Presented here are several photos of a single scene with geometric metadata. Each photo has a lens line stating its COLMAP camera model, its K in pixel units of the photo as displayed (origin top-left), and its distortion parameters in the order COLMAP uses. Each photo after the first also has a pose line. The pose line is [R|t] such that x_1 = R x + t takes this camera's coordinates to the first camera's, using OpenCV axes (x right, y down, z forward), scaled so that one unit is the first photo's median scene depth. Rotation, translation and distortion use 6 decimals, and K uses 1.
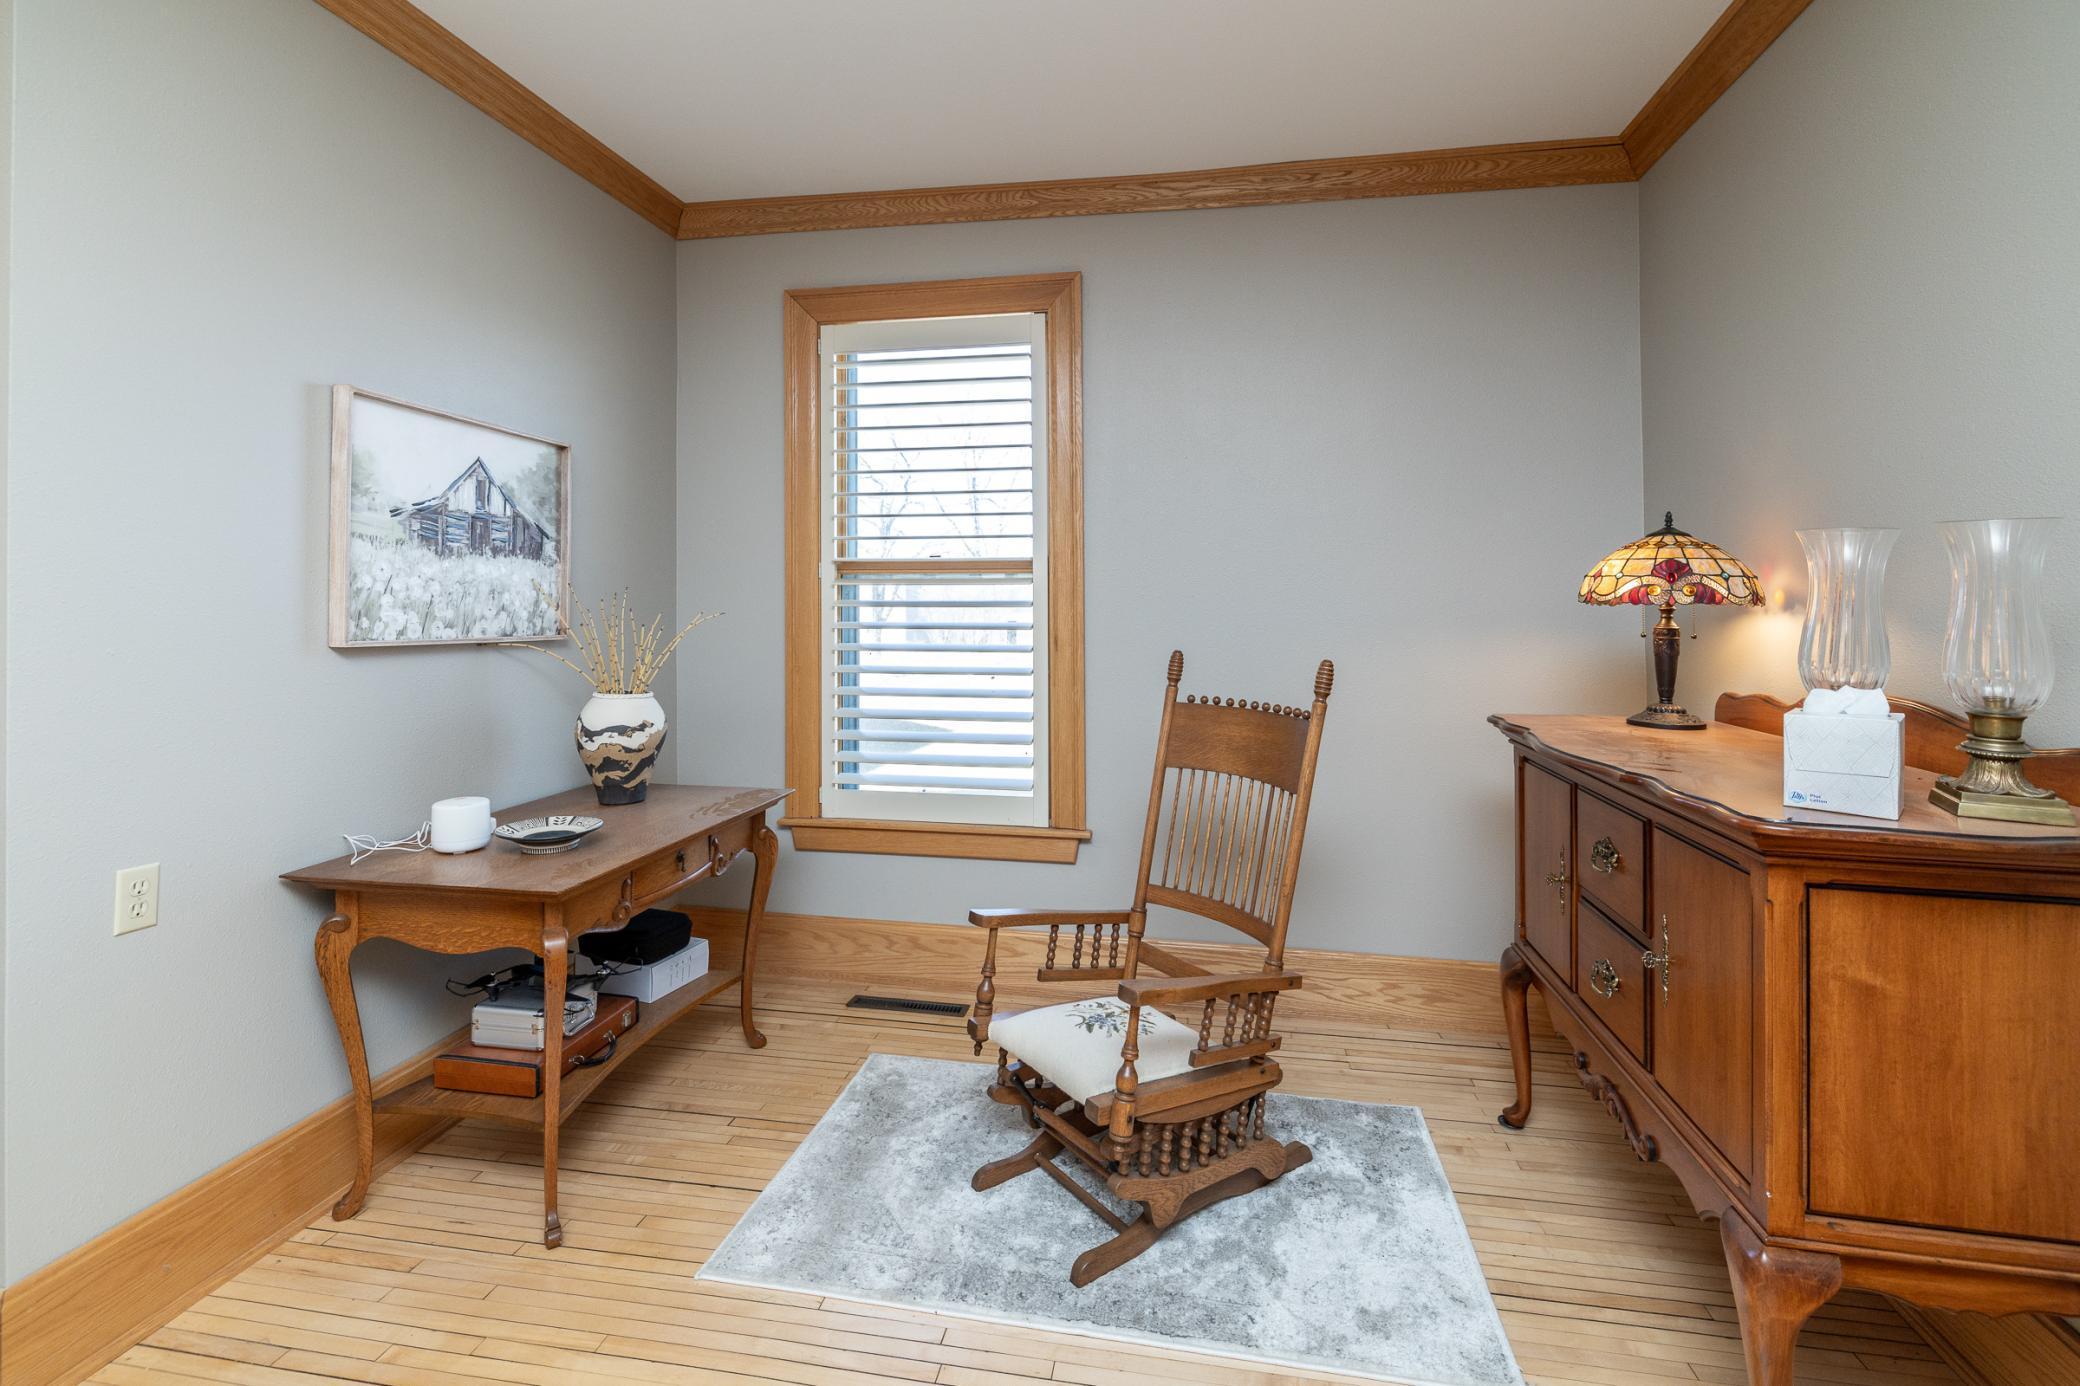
lens RADIAL K [[920.7, 0, 1060.9], [0, 920.7, 609.5], [0, 0, 1]] dist [-0.001116, 0.000106]
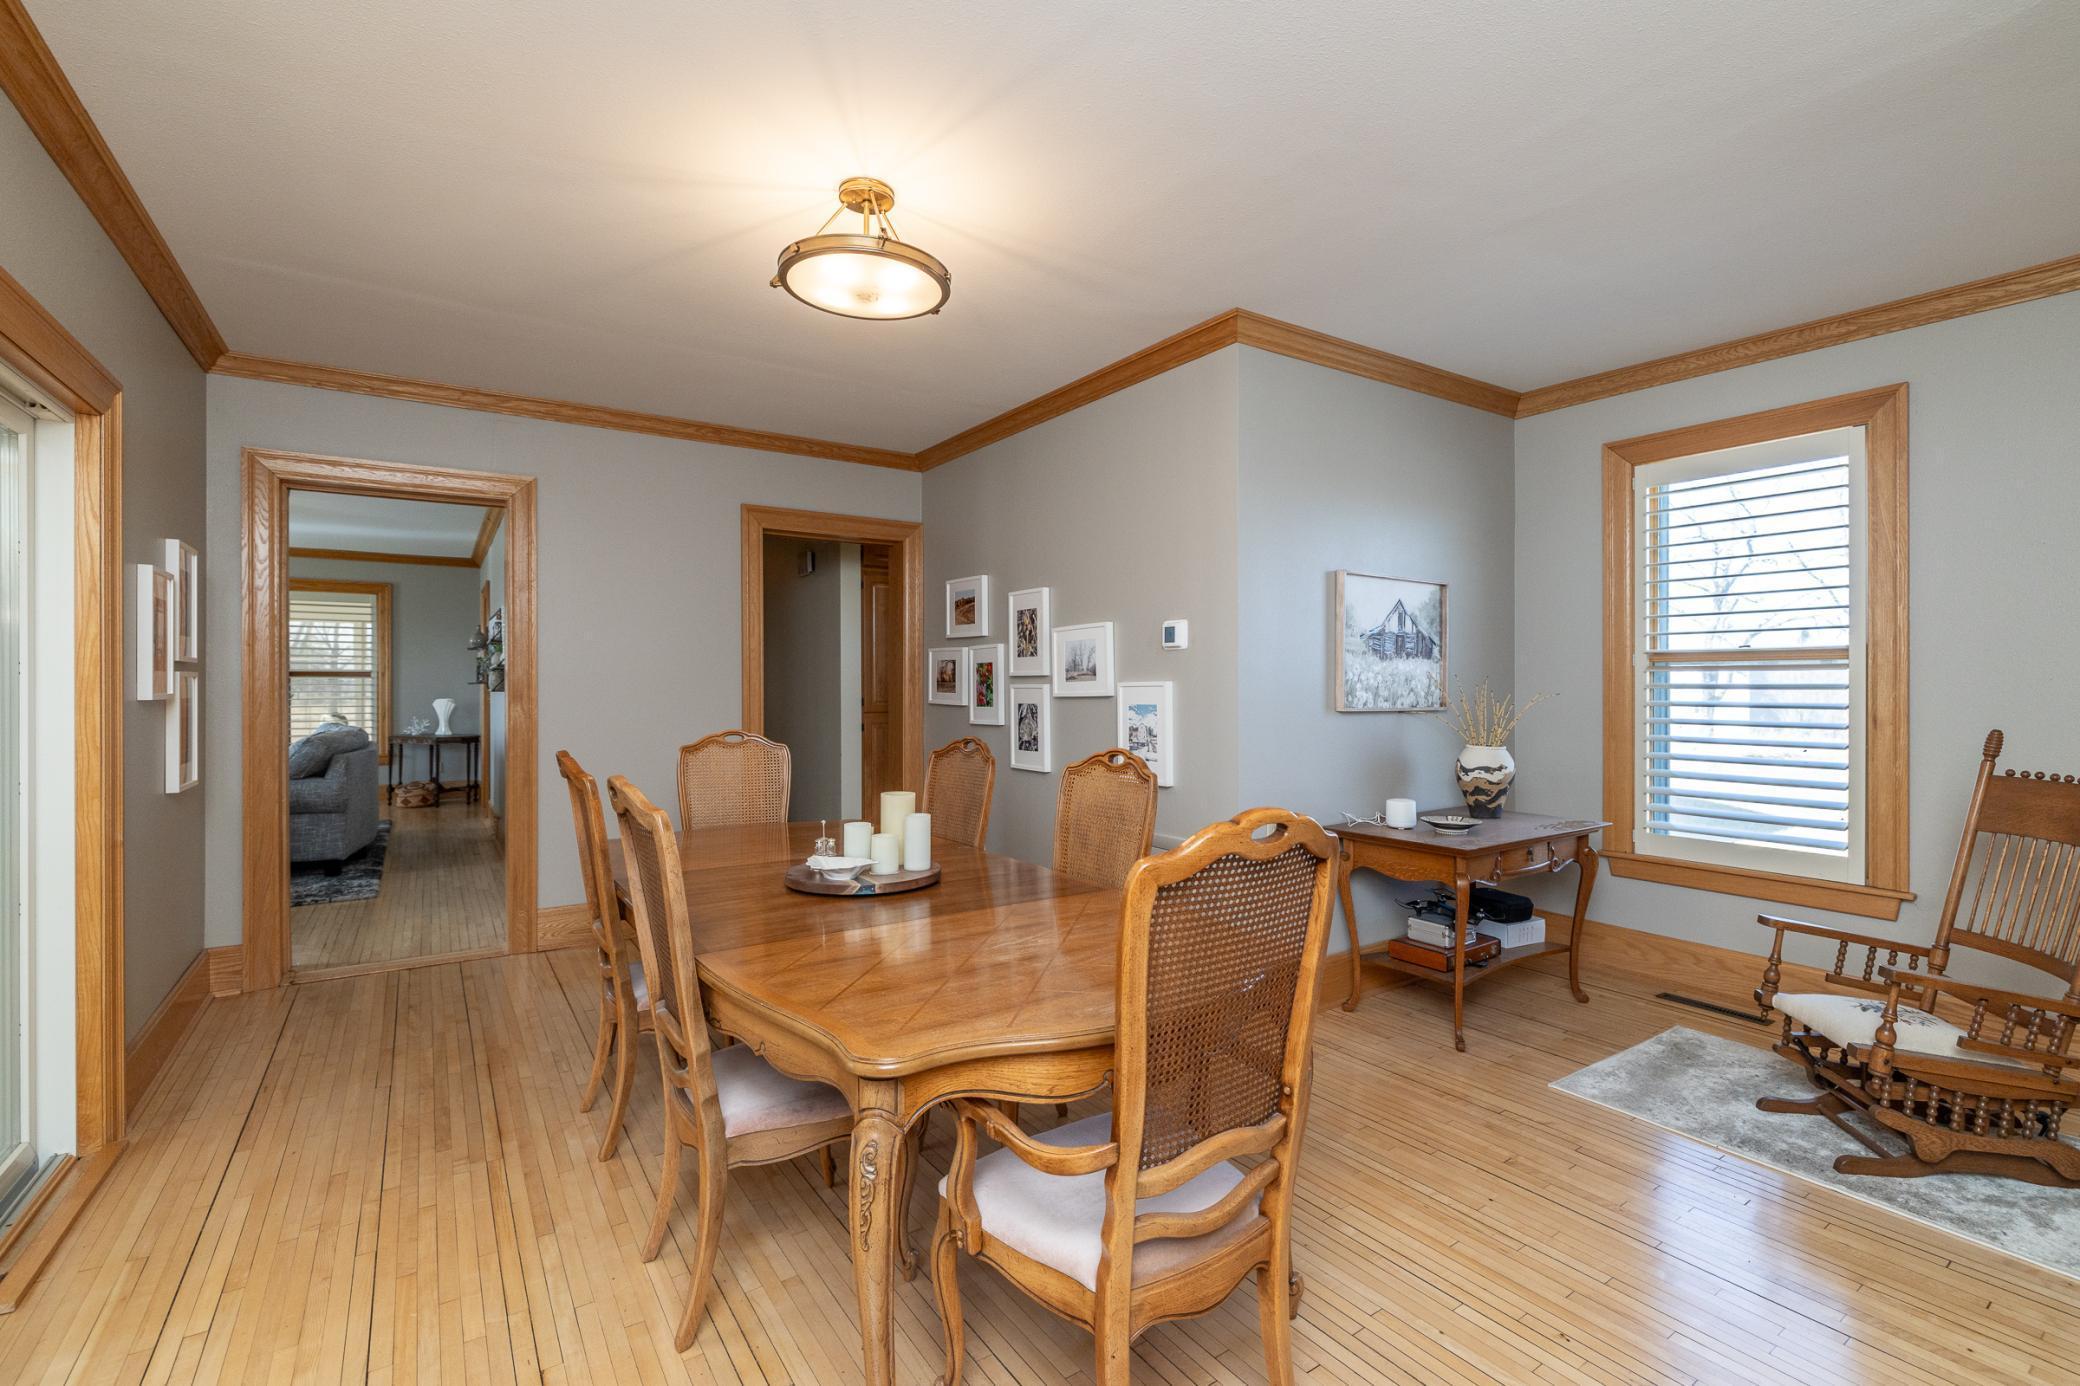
lens RADIAL K [[943.1, 0, 1041.4], [0, 943.1, 688.6], [0, 0, 1]] dist [-0.002096, -0.000052]
pose [[0.683368, 0.002261, -0.730071, 0.165676], [-0.000064, 0.999995, 0.003037, -0.008835], [0.730074, -0.002028, 0.683365, -0.624191]]
